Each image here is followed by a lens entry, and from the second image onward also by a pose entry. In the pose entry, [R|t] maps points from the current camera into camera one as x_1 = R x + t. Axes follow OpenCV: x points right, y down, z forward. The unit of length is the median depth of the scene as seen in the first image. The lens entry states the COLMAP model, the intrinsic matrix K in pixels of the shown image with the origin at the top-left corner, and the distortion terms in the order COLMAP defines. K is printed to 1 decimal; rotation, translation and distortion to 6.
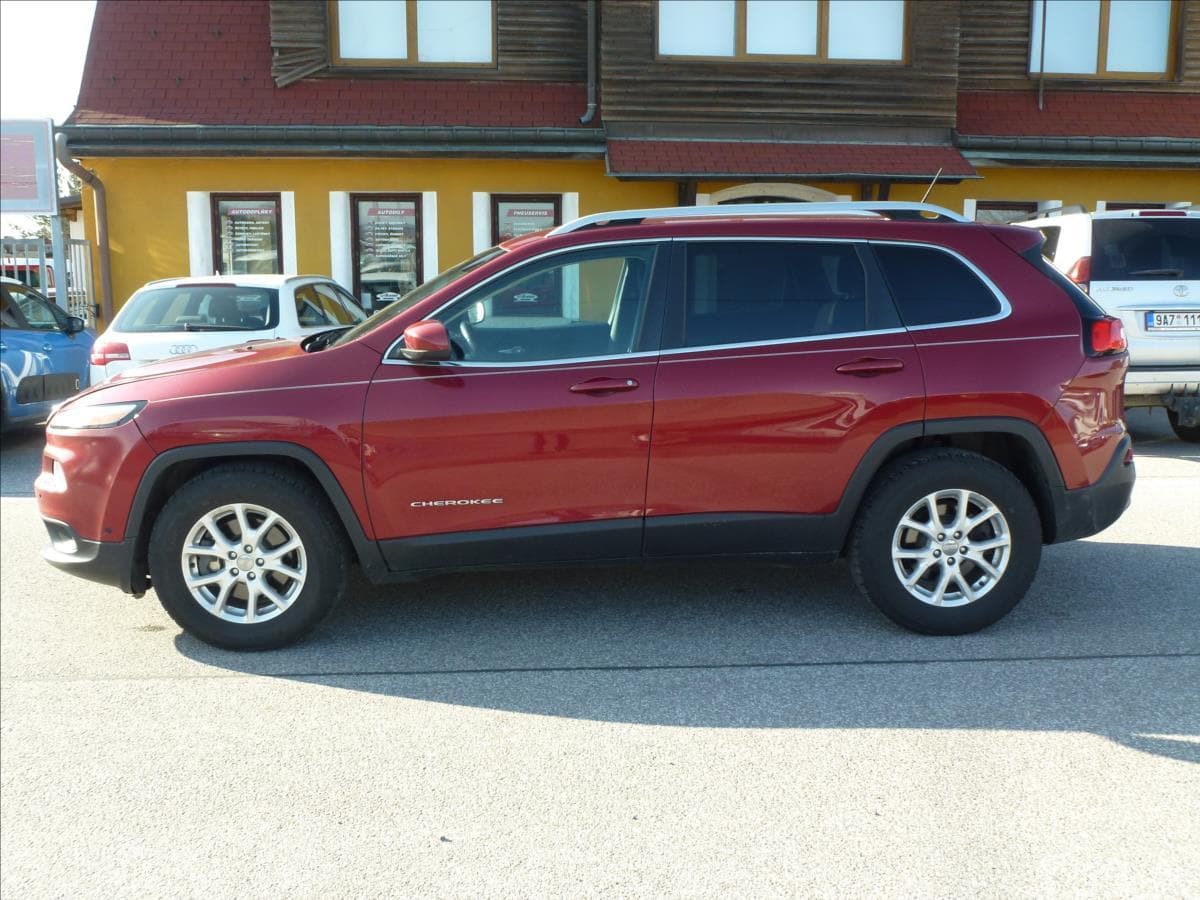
lens RADIAL K [[1138.2, 0, 603.9], [0, 1138.2, 455.8], [0, 0, 1]] dist [-0.034490, 0.000000]
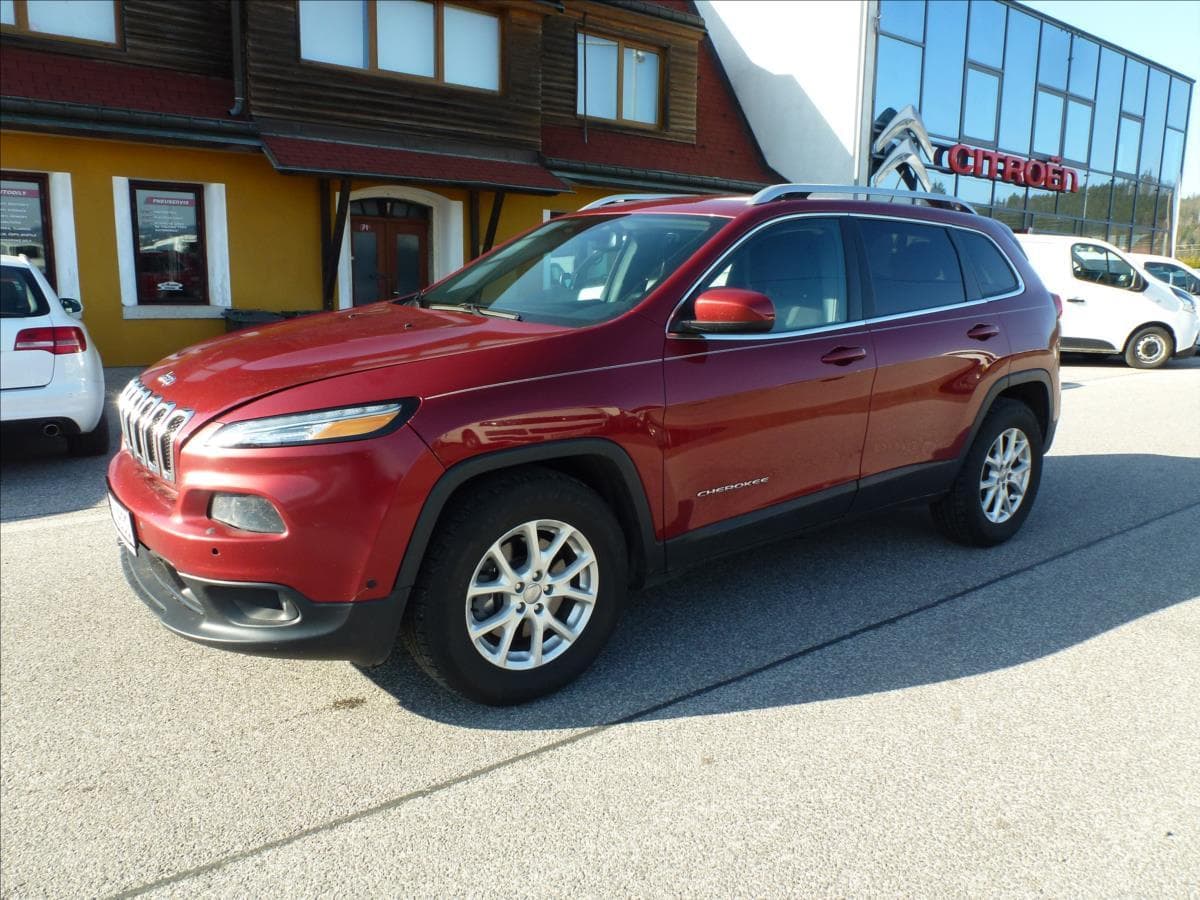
lens RADIAL K [[886.4, 0, 603.8], [0, 886.4, 444.4], [0, 0, 1]] dist [-0.058989, 0.029830]
pose [[0.824017, -0.092256, 0.559003, -0.592028], [0.075393, 0.995734, 0.053197, -0.038049], [-0.561526, -0.001690, 0.827457, 0.441490]]
